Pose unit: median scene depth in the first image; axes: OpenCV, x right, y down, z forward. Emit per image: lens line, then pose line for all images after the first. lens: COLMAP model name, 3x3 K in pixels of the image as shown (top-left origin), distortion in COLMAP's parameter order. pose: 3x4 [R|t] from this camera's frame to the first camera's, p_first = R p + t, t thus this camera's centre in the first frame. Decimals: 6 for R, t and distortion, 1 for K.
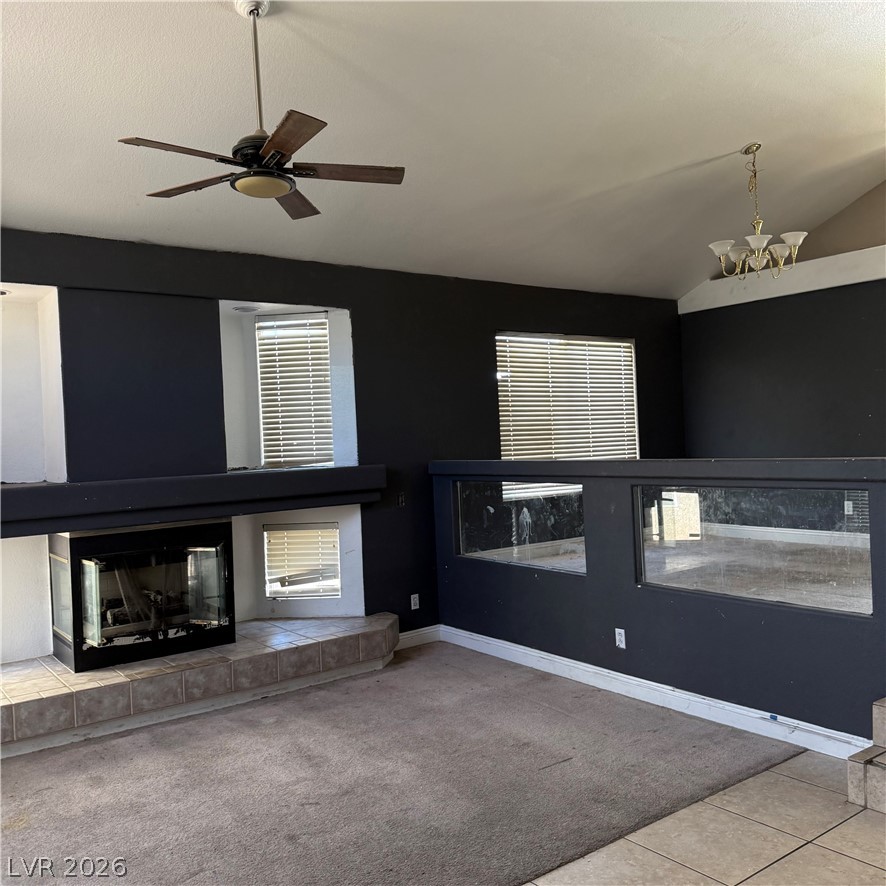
lens RADIAL K [[823.8, 0, 441.8], [0, 823.8, 437.9], [0, 0, 1]] dist [0.016906, 0.000000]
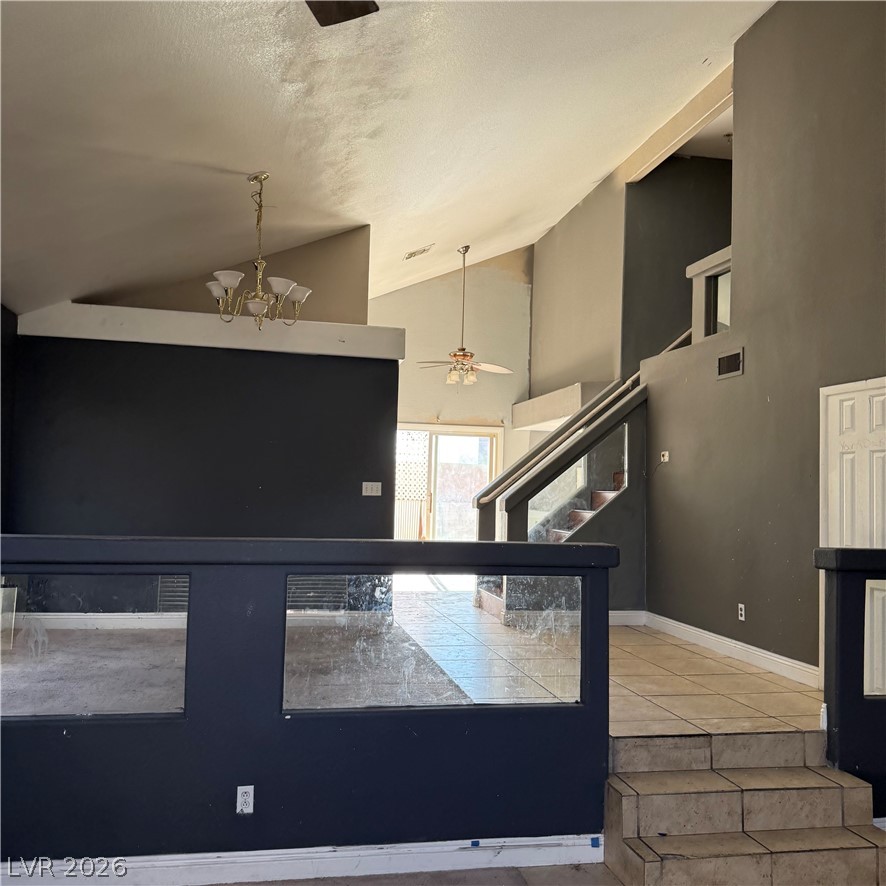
lens RADIAL K [[823.8, 0, 441.3], [0, 823.8, 449.9], [0, 0, 1]] dist [0.016906, 0.000000]
pose [[0.428882, 0.106692, 0.897038, -0.409018], [-0.049940, 0.994283, -0.094382, 0.013026], [-0.901979, -0.004319, 0.431758, 0.630224]]
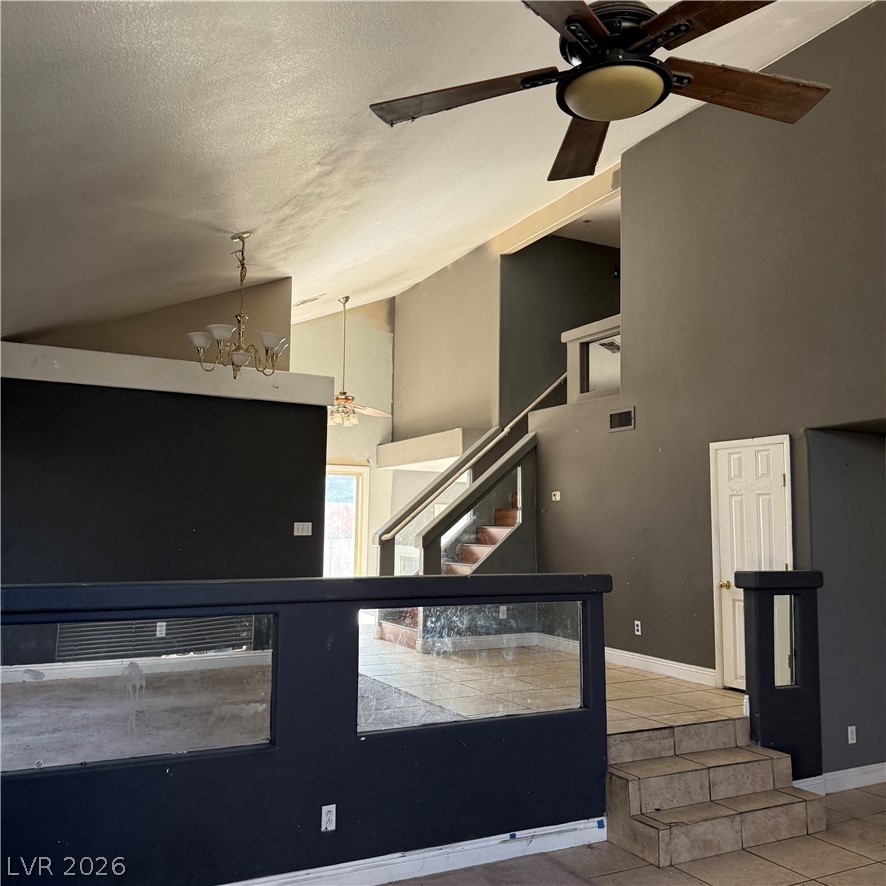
lens RADIAL K [[823.8, 0, 441.0], [0, 823.8, 445.8], [0, 0, 1]] dist [0.016906, 0.000000]
pose [[0.156694, 0.150693, 0.976083, -0.628809], [-0.021375, 0.988577, -0.149191, 0.020975], [-0.987416, 0.002514, 0.158125, 0.881486]]
